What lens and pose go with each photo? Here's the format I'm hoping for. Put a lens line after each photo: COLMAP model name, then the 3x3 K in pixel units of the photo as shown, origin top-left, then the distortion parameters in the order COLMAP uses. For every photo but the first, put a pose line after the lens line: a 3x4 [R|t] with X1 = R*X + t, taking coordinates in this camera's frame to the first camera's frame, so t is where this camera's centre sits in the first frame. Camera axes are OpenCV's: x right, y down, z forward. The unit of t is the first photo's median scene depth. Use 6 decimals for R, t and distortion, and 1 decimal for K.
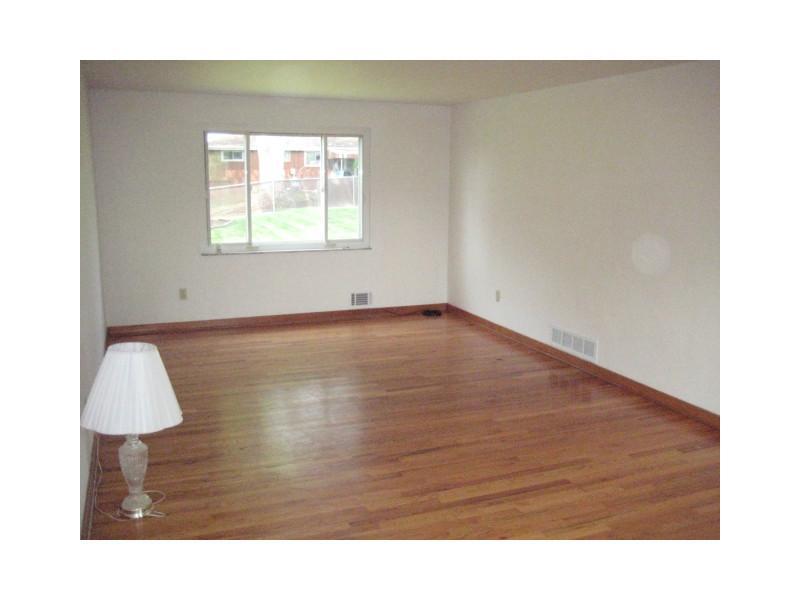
lens RADIAL K [[673.2, 0, 414.1], [0, 673.2, 299.6], [0, 0, 1]] dist [-0.080215, 0.006896]
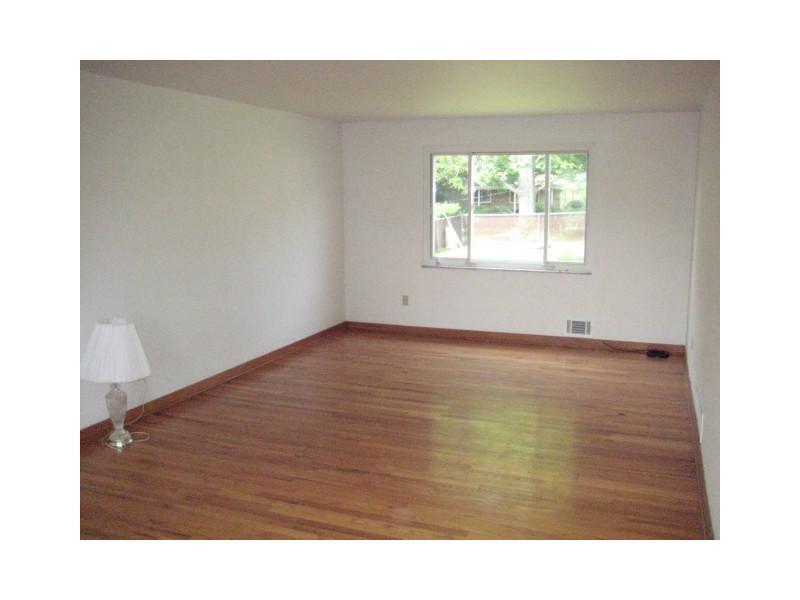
lens RADIAL K [[673.2, 0, 414.1], [0, 673.2, 299.6], [0, 0, 1]] dist [-0.080215, 0.006896]
pose [[0.719271, 0.099193, -0.687612, 0.420814], [-0.119609, 0.992656, 0.018081, -0.030443], [0.684356, 0.069240, 0.725853, 0.187281]]
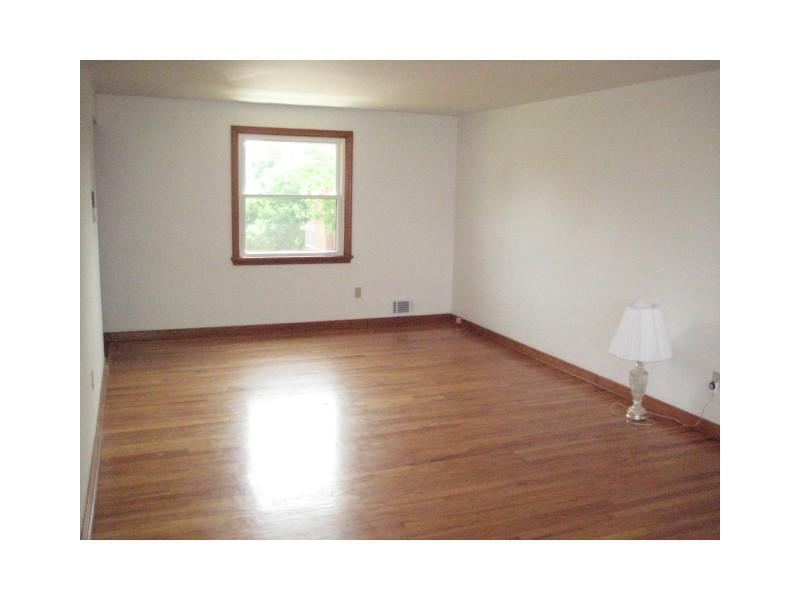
lens RADIAL K [[673.2, 0, 414.1], [0, 673.2, 299.6], [0, 0, 1]] dist [-0.080215, 0.006896]
pose [[-0.998217, -0.048401, -0.034917, 0.063403], [-0.057916, 0.926834, 0.370977, -0.203655], [0.014407, 0.372338, -0.927985, 1.043863]]
